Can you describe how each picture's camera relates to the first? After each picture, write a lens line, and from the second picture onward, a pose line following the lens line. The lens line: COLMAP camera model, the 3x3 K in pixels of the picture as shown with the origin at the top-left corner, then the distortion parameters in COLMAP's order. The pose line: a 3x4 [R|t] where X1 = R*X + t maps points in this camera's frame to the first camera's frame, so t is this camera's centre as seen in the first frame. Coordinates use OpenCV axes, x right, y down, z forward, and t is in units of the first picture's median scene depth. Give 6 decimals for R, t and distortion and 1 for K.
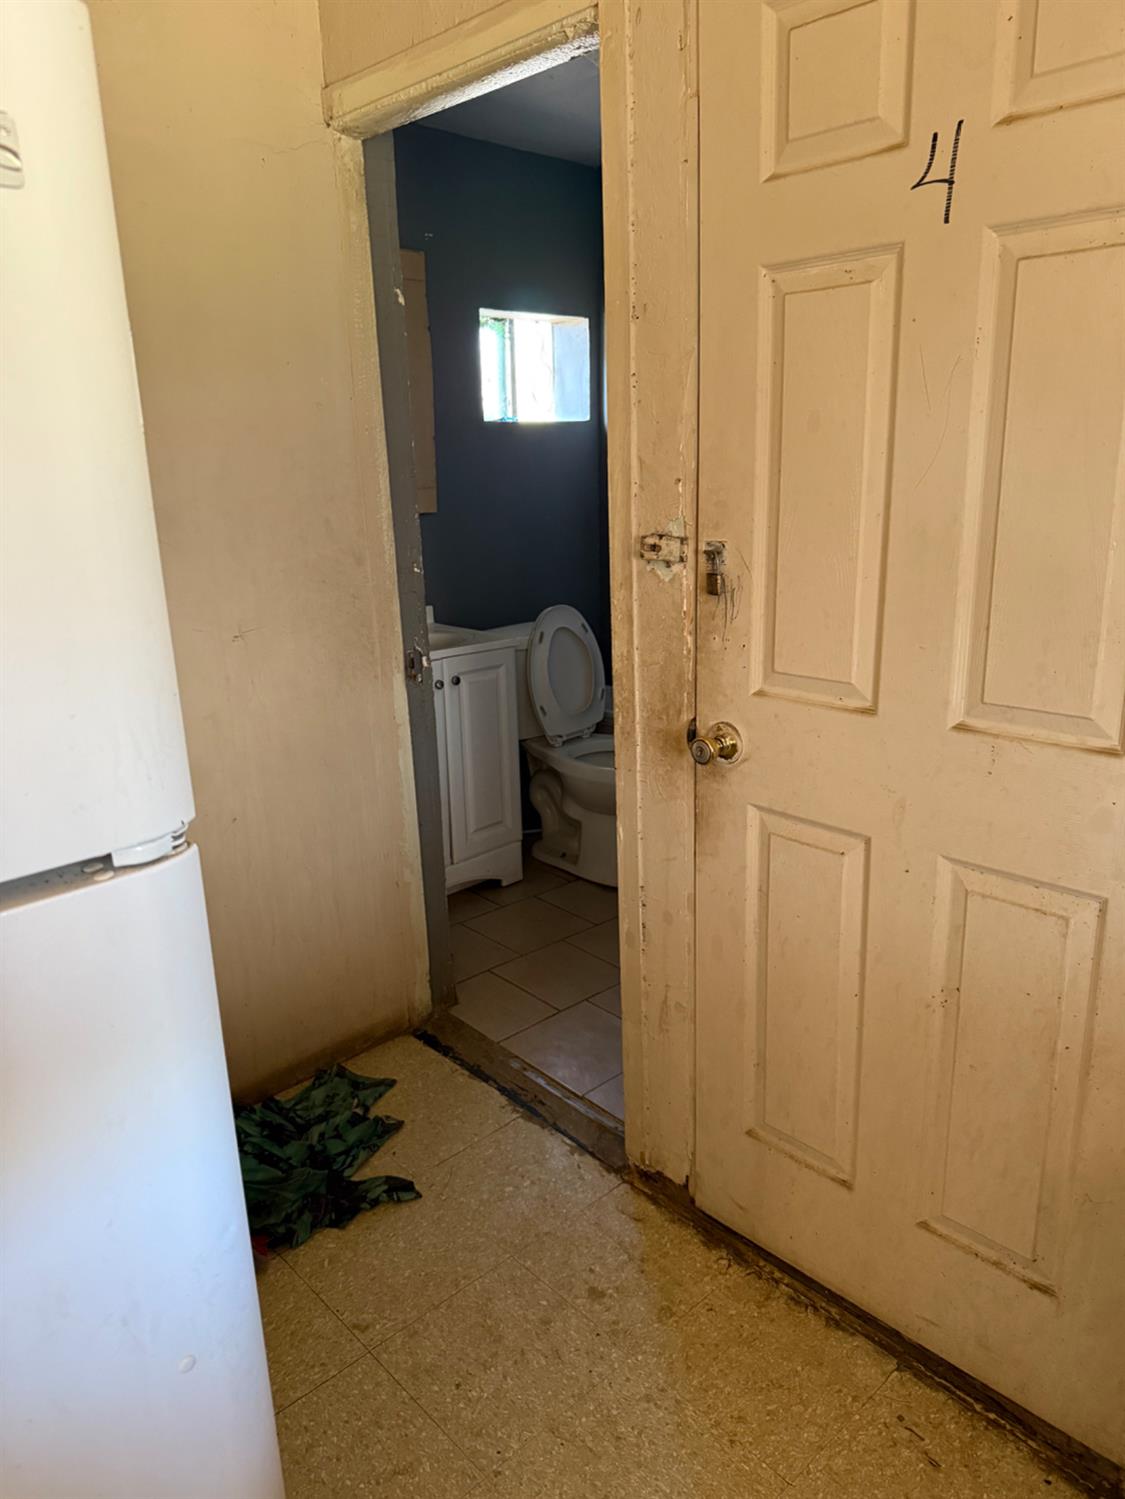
lens RADIAL K [[1066.8, 0, 562.9], [0, 1066.8, 791.1], [0, 0, 1]] dist [0.021981, -0.023184]
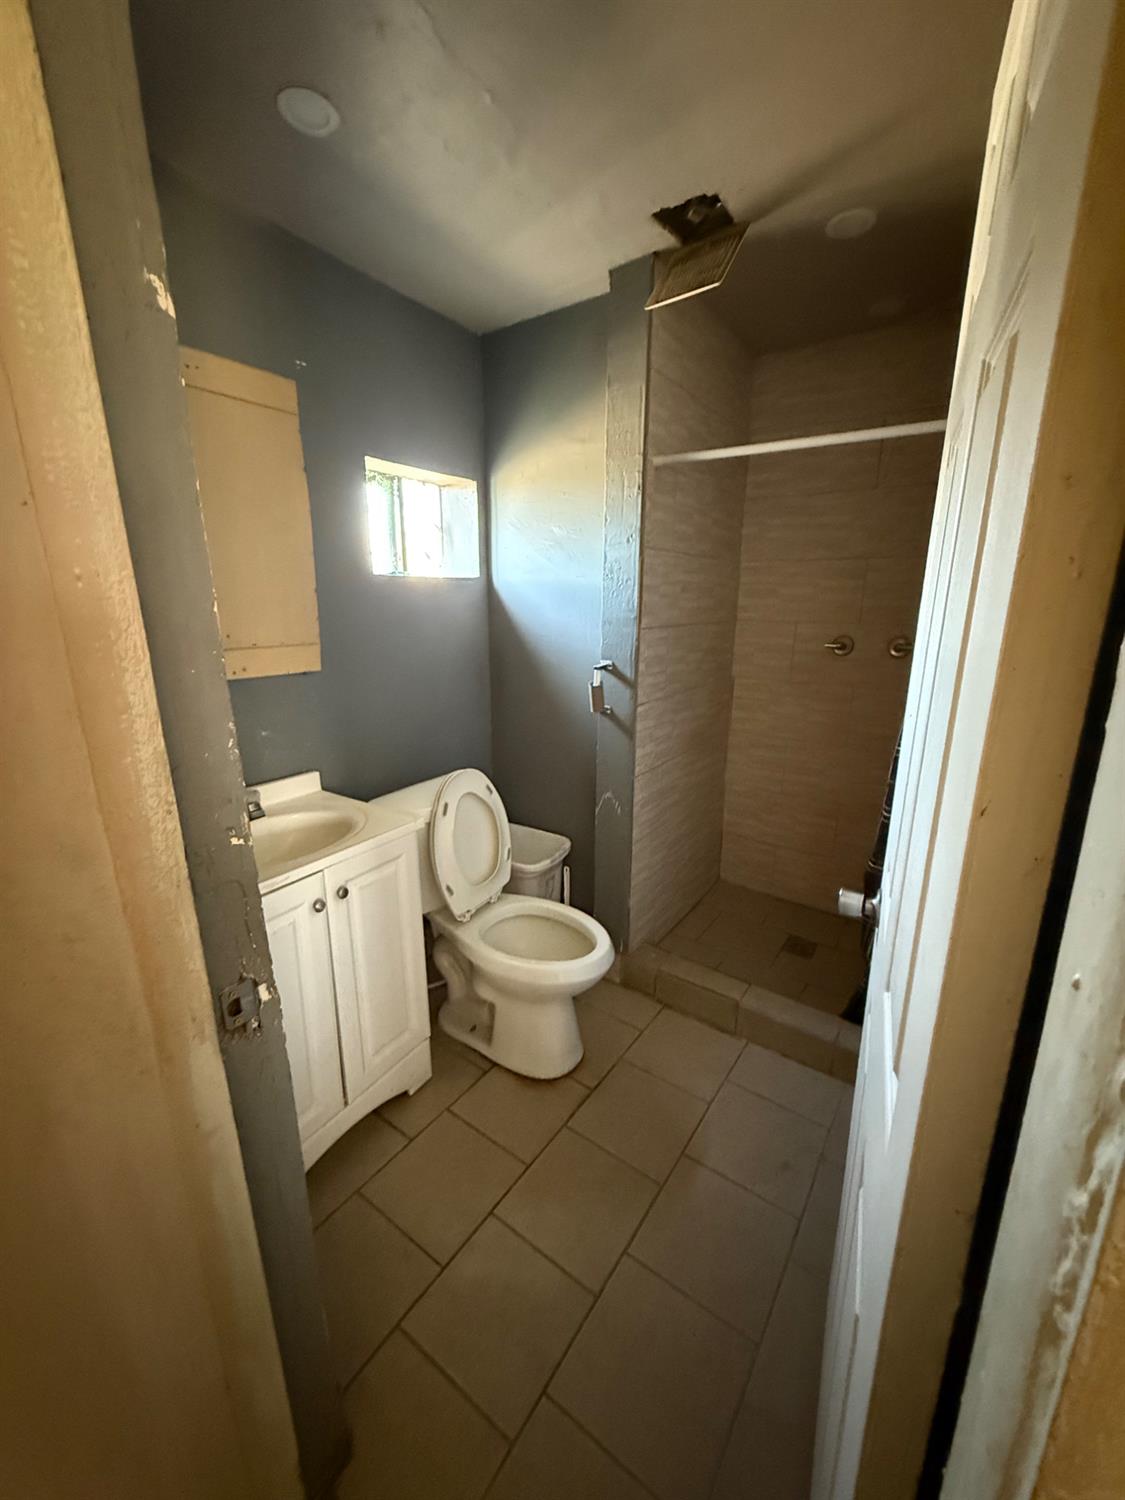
lens RADIAL K [[601.1, 0, 562.5], [0, 601.1, 750.0], [0, 0, 1]] dist [-0.000148, -0.000005]
pose [[0.976634, -0.031992, 0.212515, -0.028668], [0.044609, 0.997498, -0.054845, -0.155651], [-0.210229, 0.063044, 0.975617, 0.460486]]
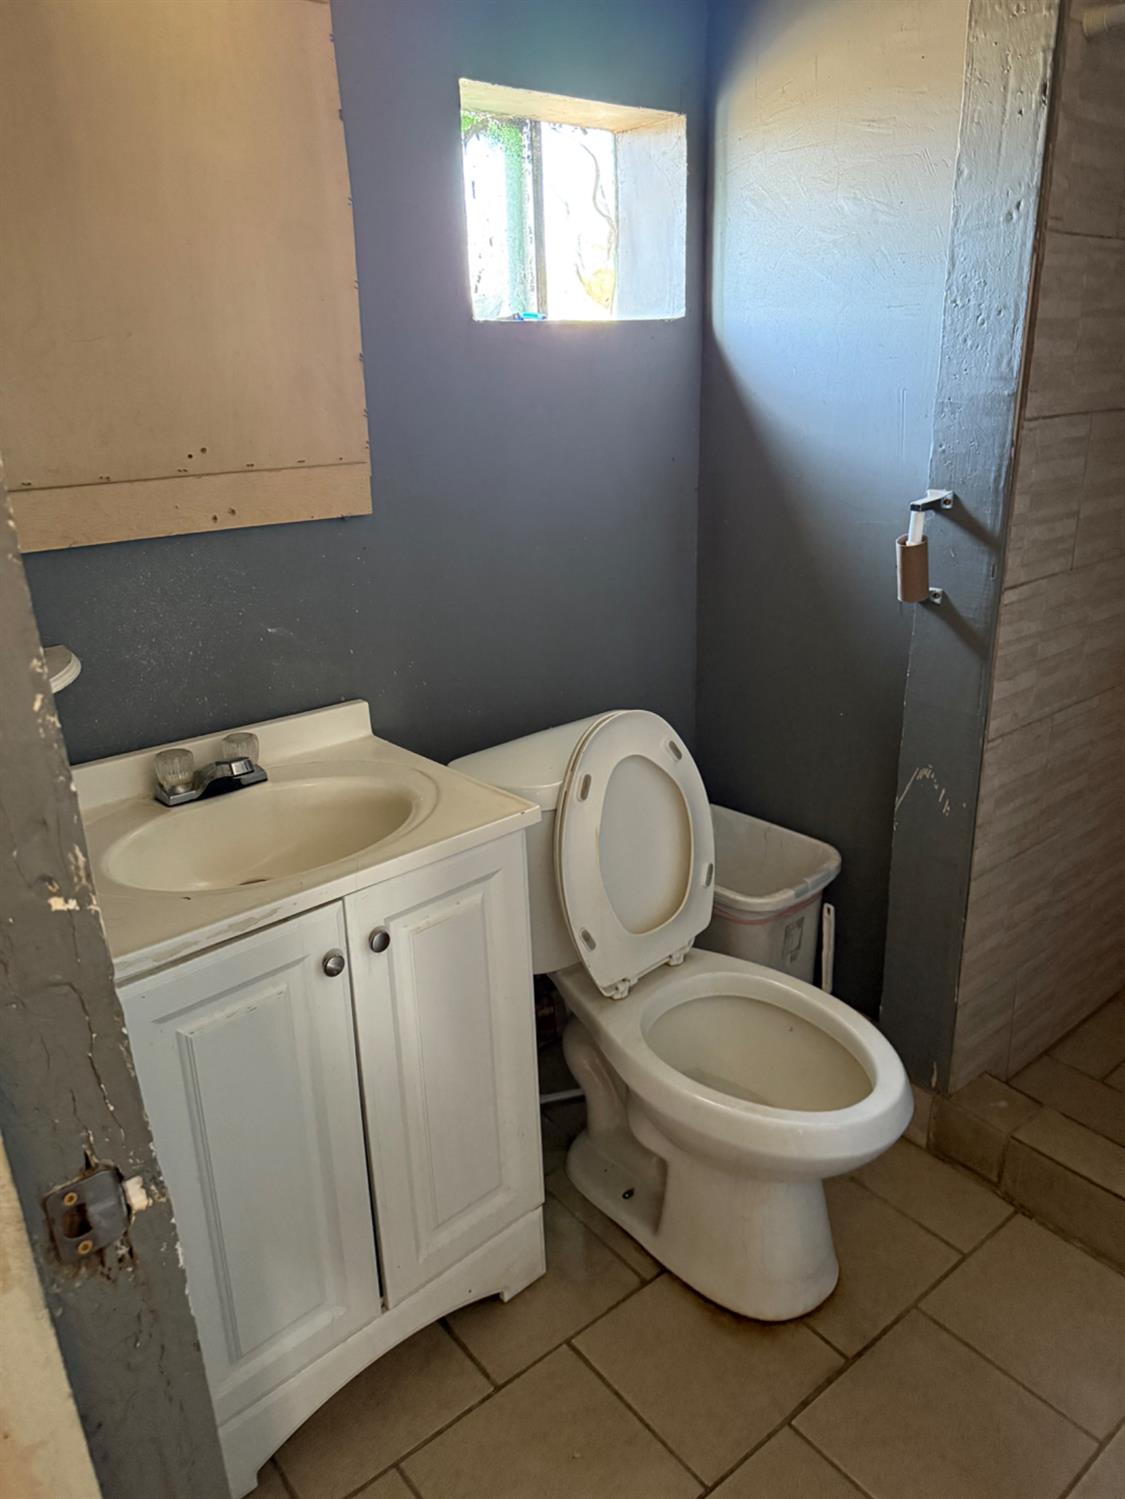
lens RADIAL K [[1068.0, 0, 560.9], [0, 1068.0, 739.6], [0, 0, 1]] dist [0.025212, -0.028173]
pose [[0.998283, 0.007763, -0.058066, -0.003782], [-0.005875, 0.999451, 0.032617, -0.173430], [0.058288, -0.032219, 0.997780, 0.514285]]
